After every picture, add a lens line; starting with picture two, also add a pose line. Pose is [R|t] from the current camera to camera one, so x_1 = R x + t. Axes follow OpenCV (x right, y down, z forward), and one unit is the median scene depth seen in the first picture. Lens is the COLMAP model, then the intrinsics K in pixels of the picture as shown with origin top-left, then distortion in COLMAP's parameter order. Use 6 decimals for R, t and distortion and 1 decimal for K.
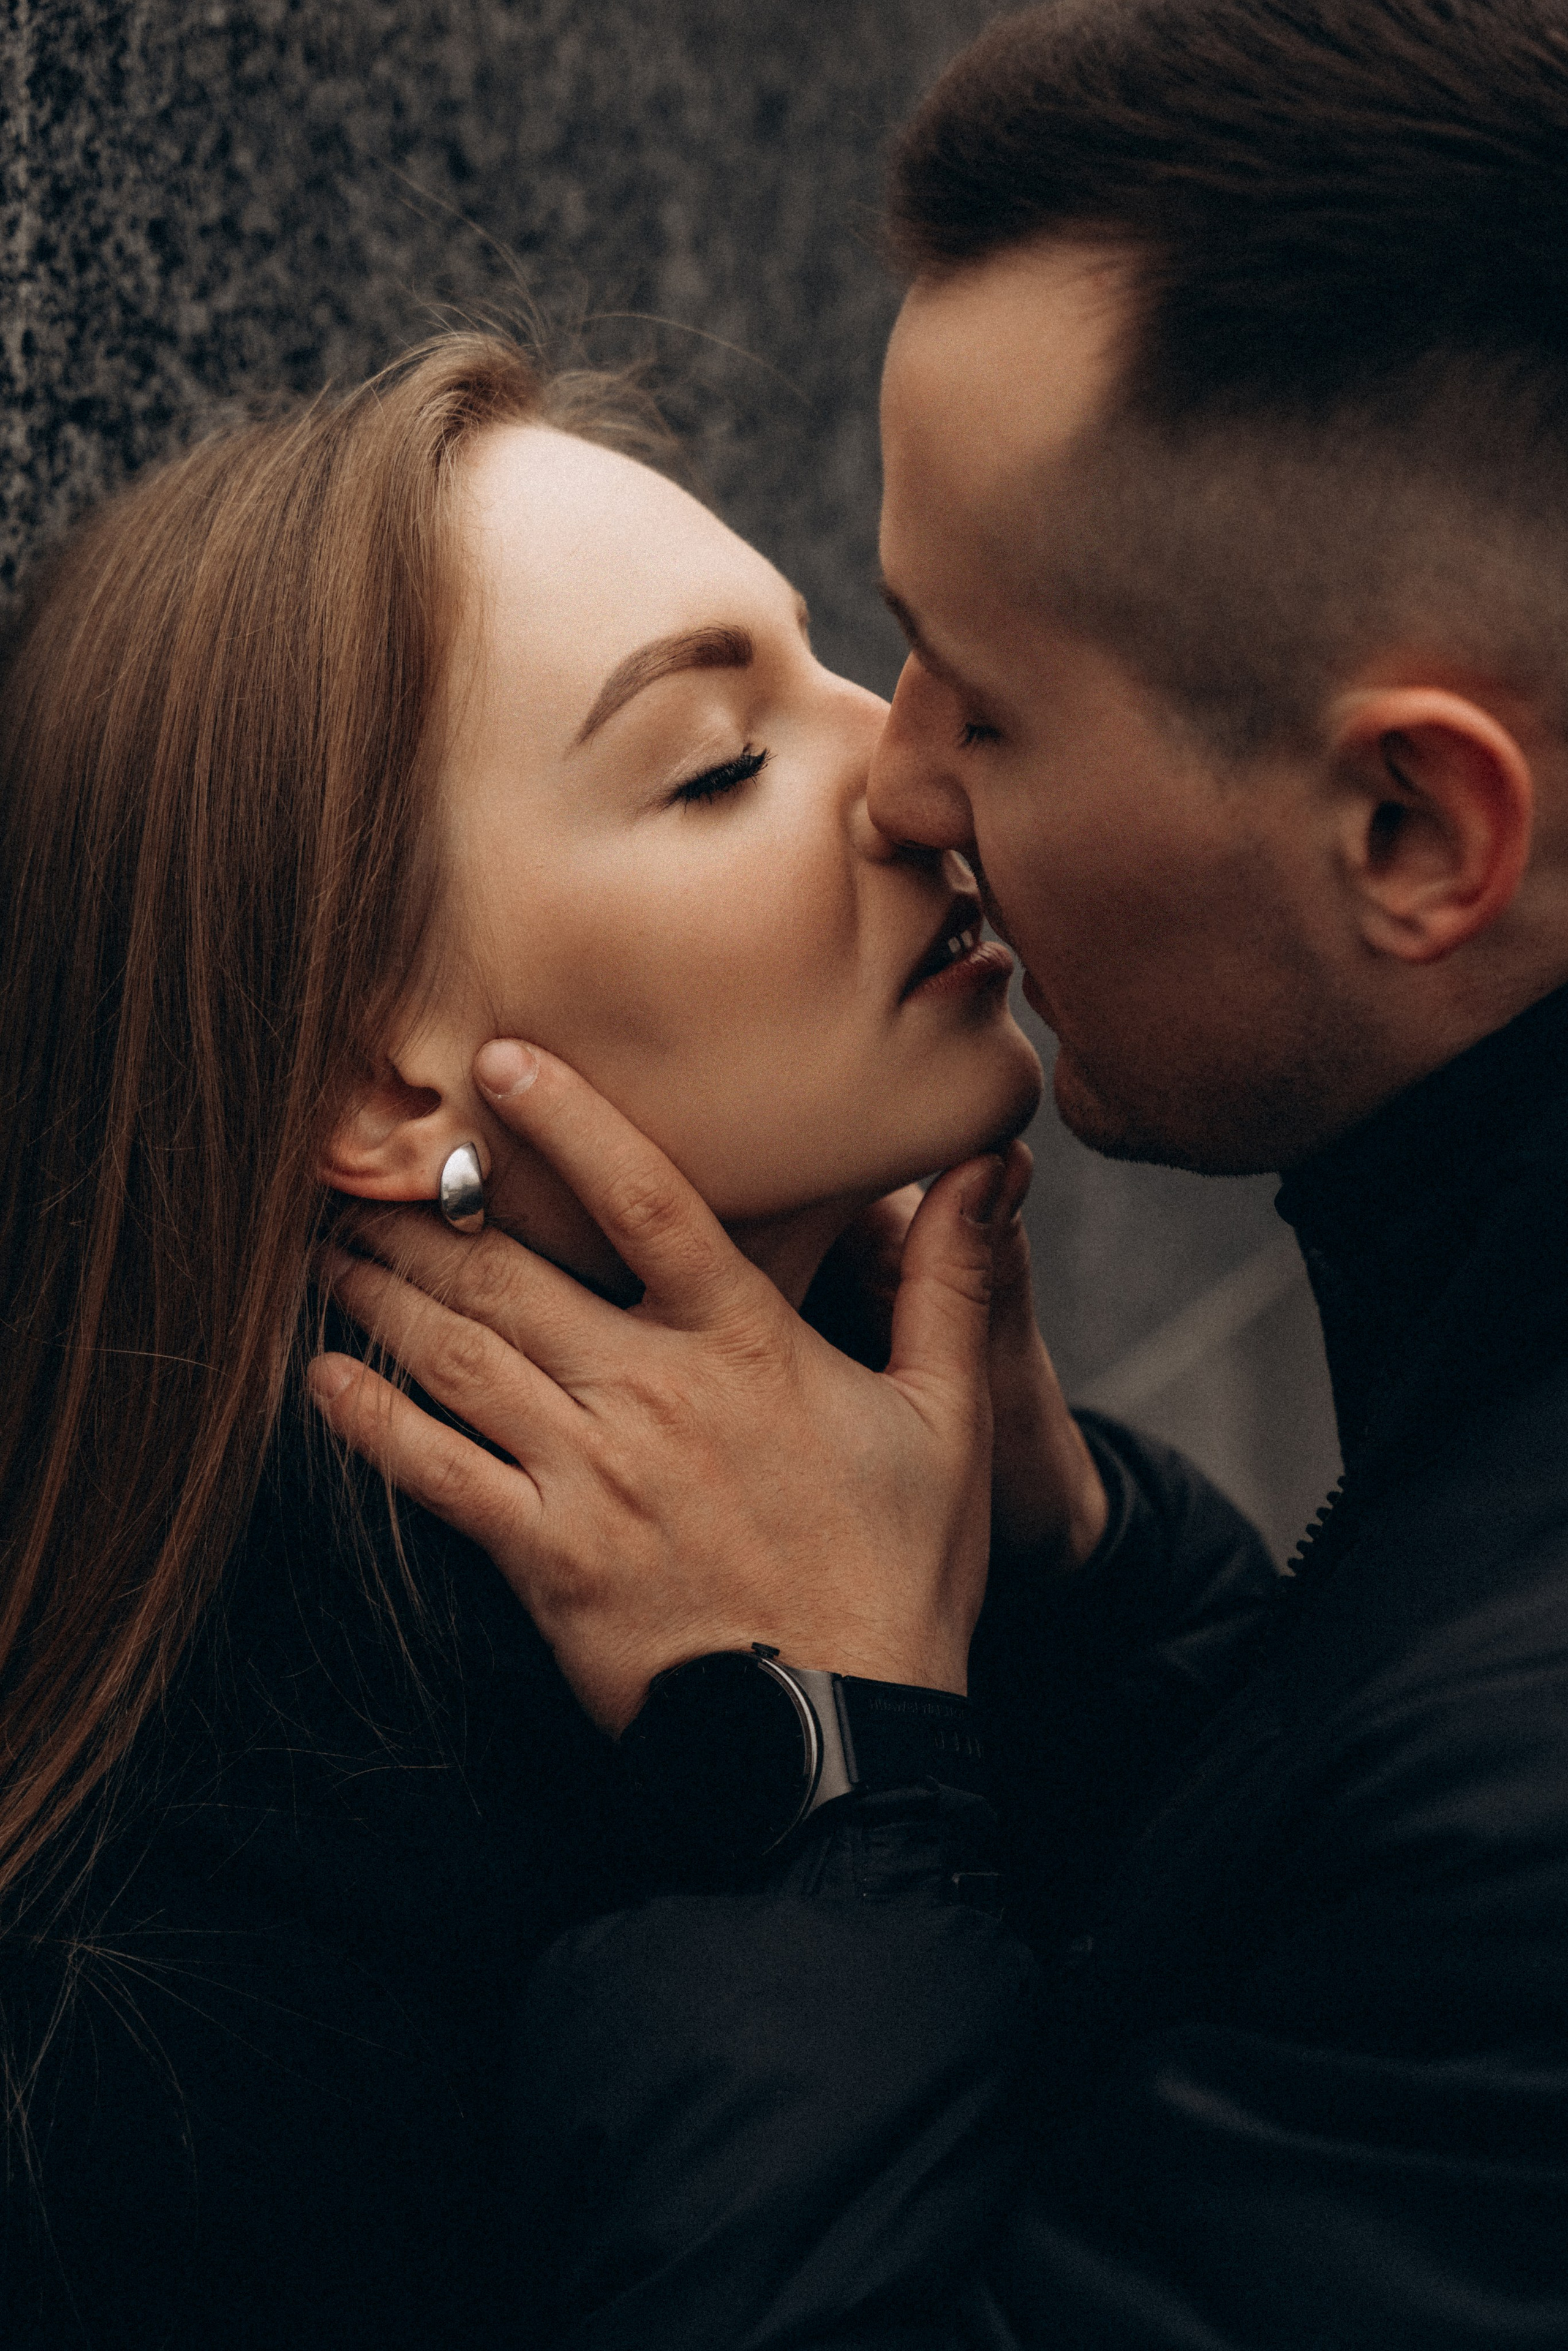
lens RADIAL K [[4358.3, 0, 786.4], [0, 4358.3, 1184.8], [0, 0, 1]] dist [-0.086617, 0.000000]
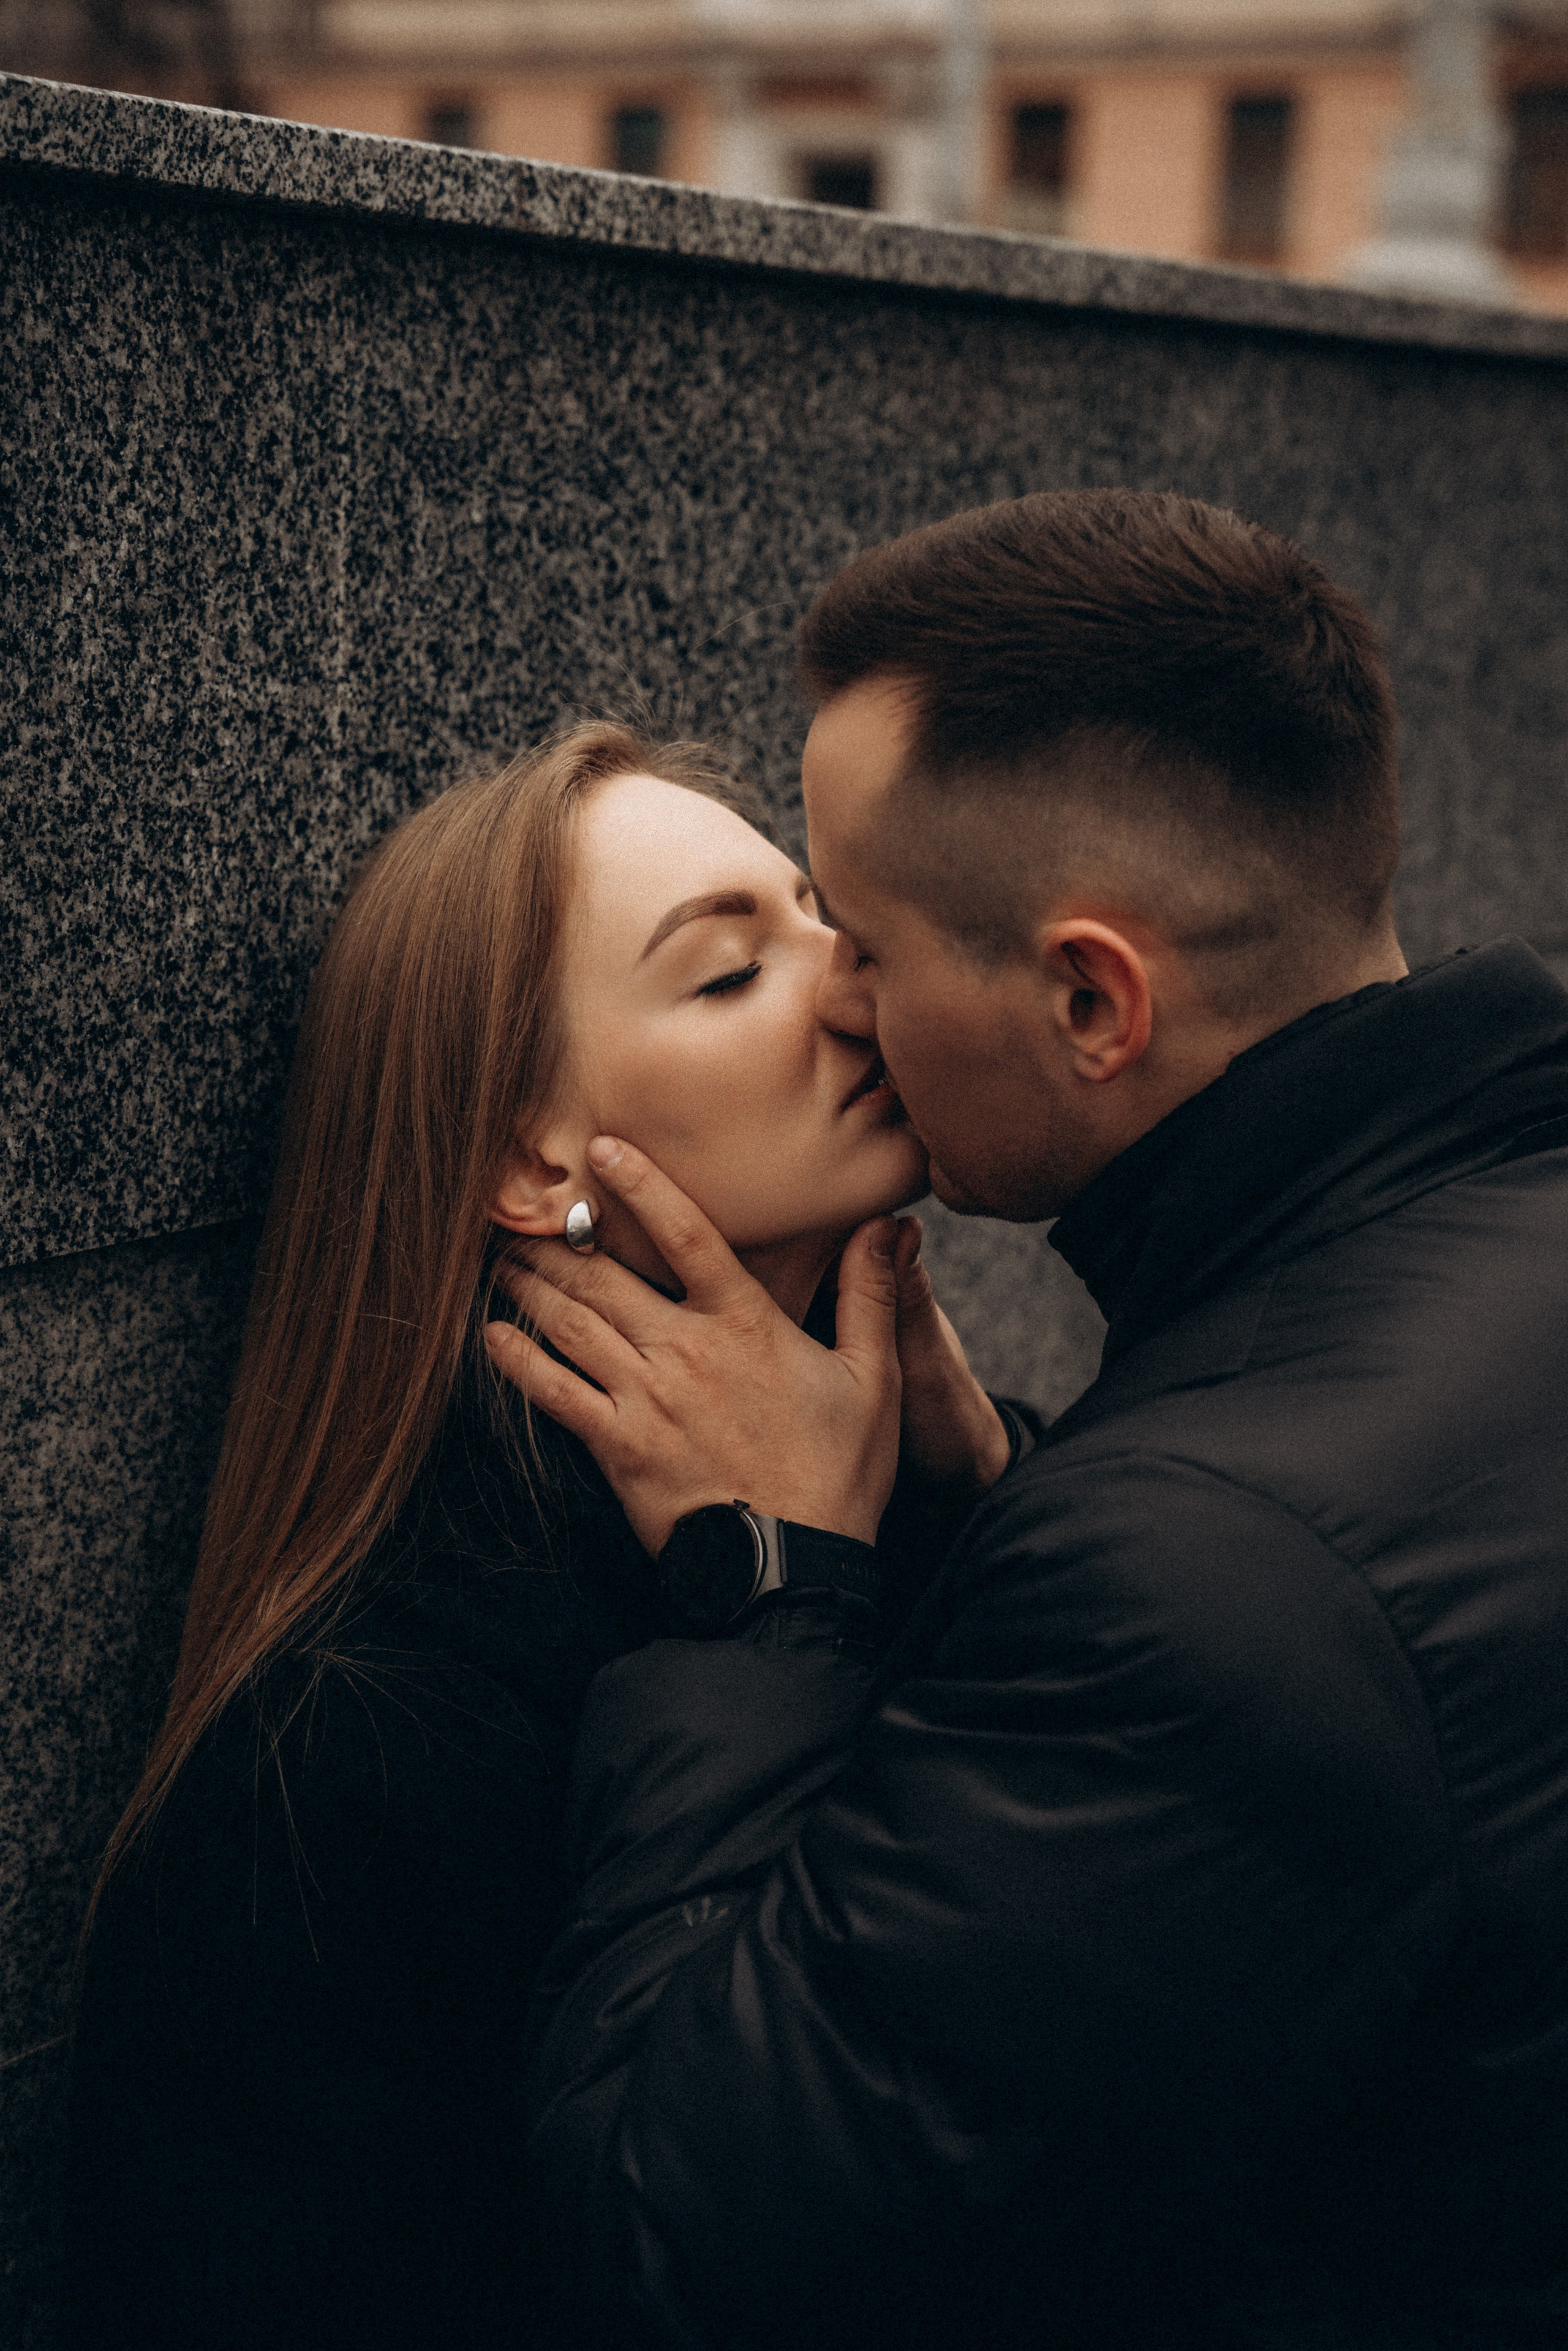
lens RADIAL K [[4160.4, 0, 787.0], [0, 4160.4, 1159.3], [0, 0, 1]] dist [0.043661, 0.000000]
pose [[0.988799, 0.013213, -0.148666, 0.241202], [-0.024169, 0.997102, -0.072128, 0.088042], [0.147282, 0.074914, 0.986253, -0.557442]]
